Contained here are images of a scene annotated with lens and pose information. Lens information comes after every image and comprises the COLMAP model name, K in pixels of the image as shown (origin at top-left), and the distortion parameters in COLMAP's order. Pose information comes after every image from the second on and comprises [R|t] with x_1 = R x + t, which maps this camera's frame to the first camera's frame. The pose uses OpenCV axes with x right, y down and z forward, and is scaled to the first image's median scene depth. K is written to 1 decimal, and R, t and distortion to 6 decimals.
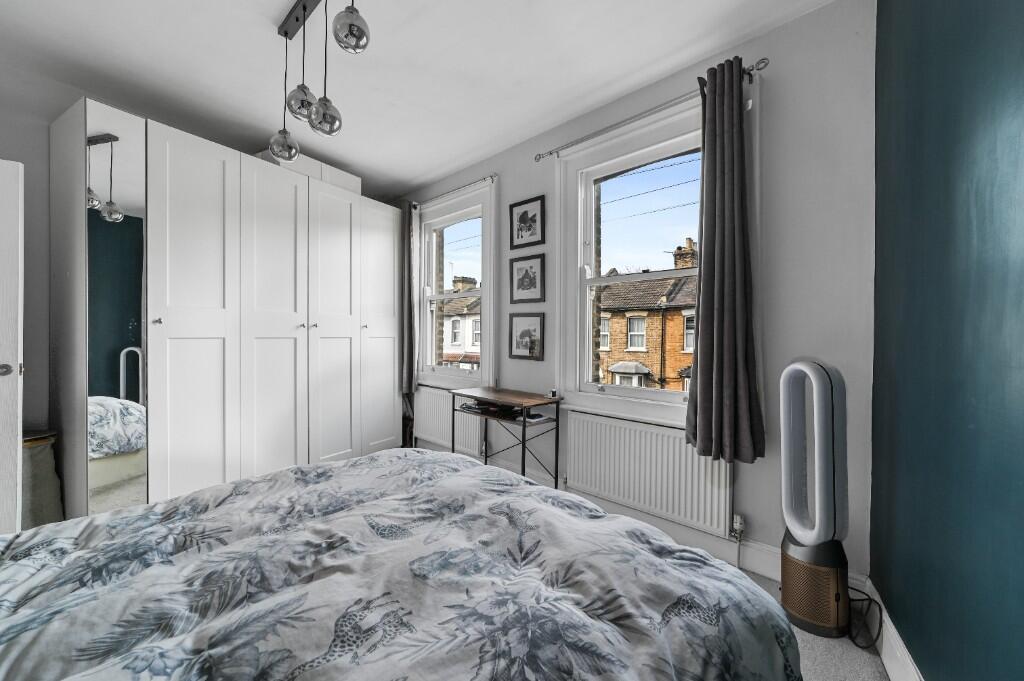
lens RADIAL K [[418.2, 0, 512.0], [0, 418.2, 340.5], [0, 0, 1]] dist [-0.001109, -0.000054]
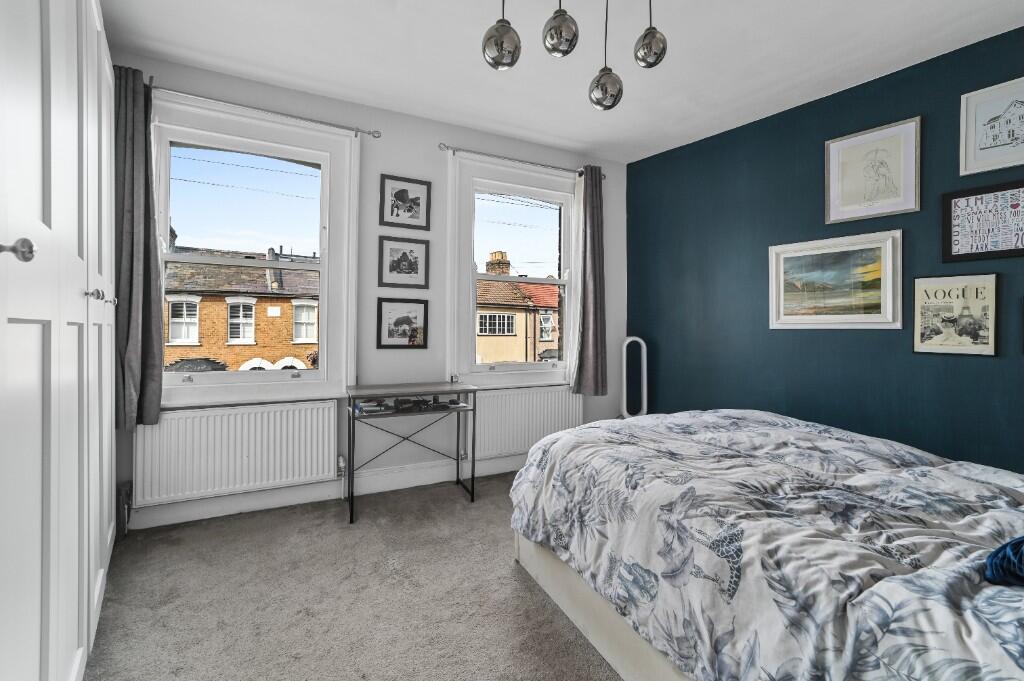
lens RADIAL K [[423.4, 0, 508.2], [0, 423.4, 333.8], [0, 0, 1]] dist [-0.001852, 0.000131]
pose [[0.341471, -0.013671, 0.939793, -0.775480], [0.009810, 0.999892, 0.010981, 0.004252], [-0.939841, 0.005469, 0.341568, 0.460464]]
